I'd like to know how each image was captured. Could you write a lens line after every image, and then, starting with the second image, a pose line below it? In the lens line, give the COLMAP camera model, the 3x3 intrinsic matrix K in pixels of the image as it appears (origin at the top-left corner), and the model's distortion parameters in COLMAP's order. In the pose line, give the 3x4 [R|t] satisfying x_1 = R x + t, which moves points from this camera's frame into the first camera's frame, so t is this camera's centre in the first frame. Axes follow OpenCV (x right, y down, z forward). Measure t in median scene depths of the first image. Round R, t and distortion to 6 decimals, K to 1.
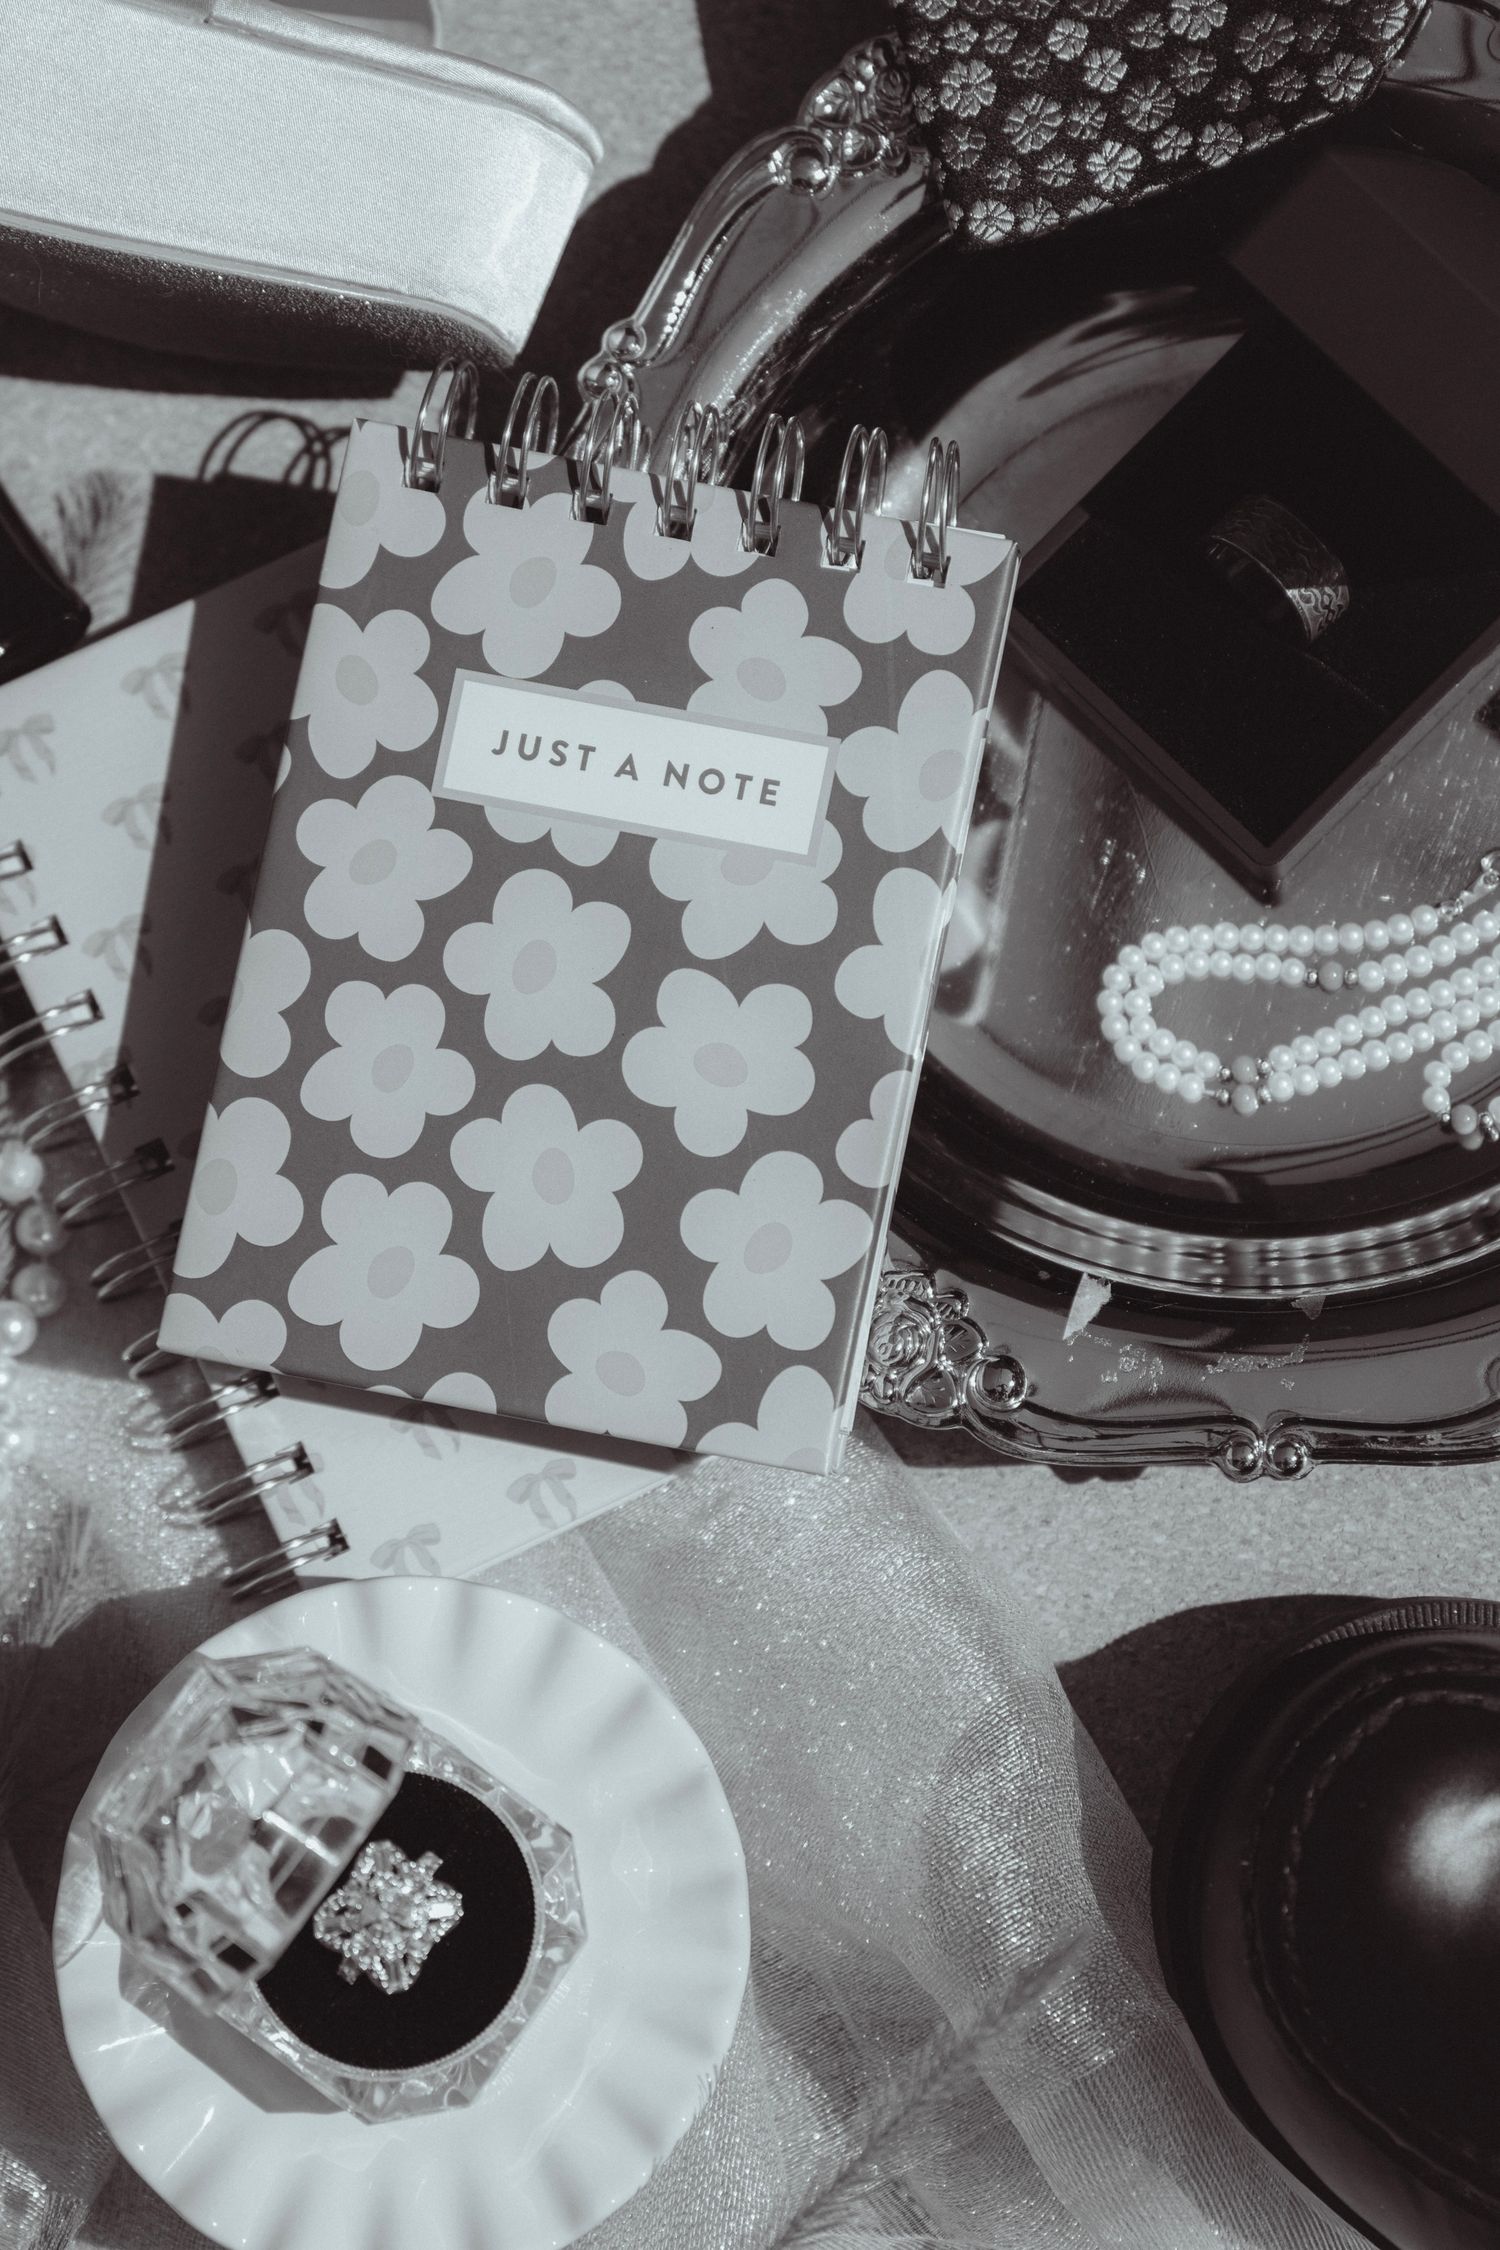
lens RADIAL K [[7029.2, 0, 739.9], [0, 7029.2, 1103.3], [0, 0, 1]] dist [0.909162, 1.515970]
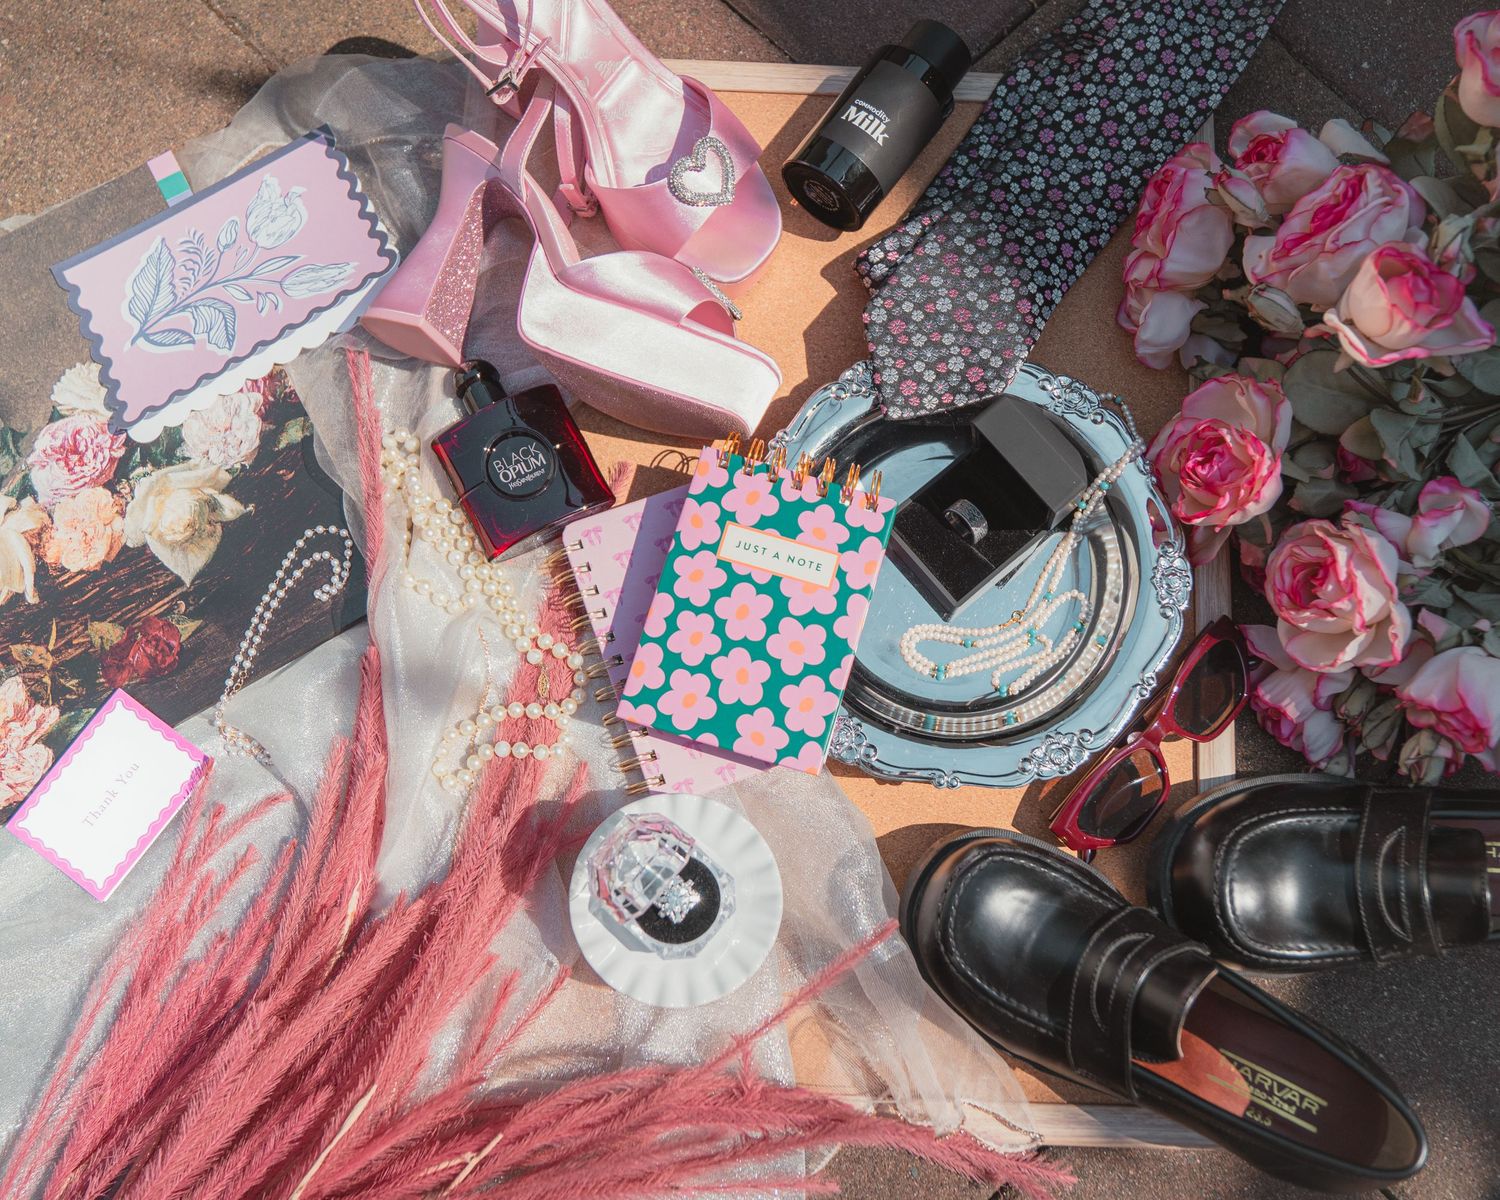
lens RADIAL K [[1404.6, 0, 788.1], [0, 1404.6, 603.3], [0, 0, 1]] dist [-0.133937, 0.010121]
pose [[0.991257, 0.105308, 0.079498, -0.060347], [-0.099582, 0.992358, -0.072860, 0.021915], [-0.086563, 0.064307, 0.994169, 0.347077]]
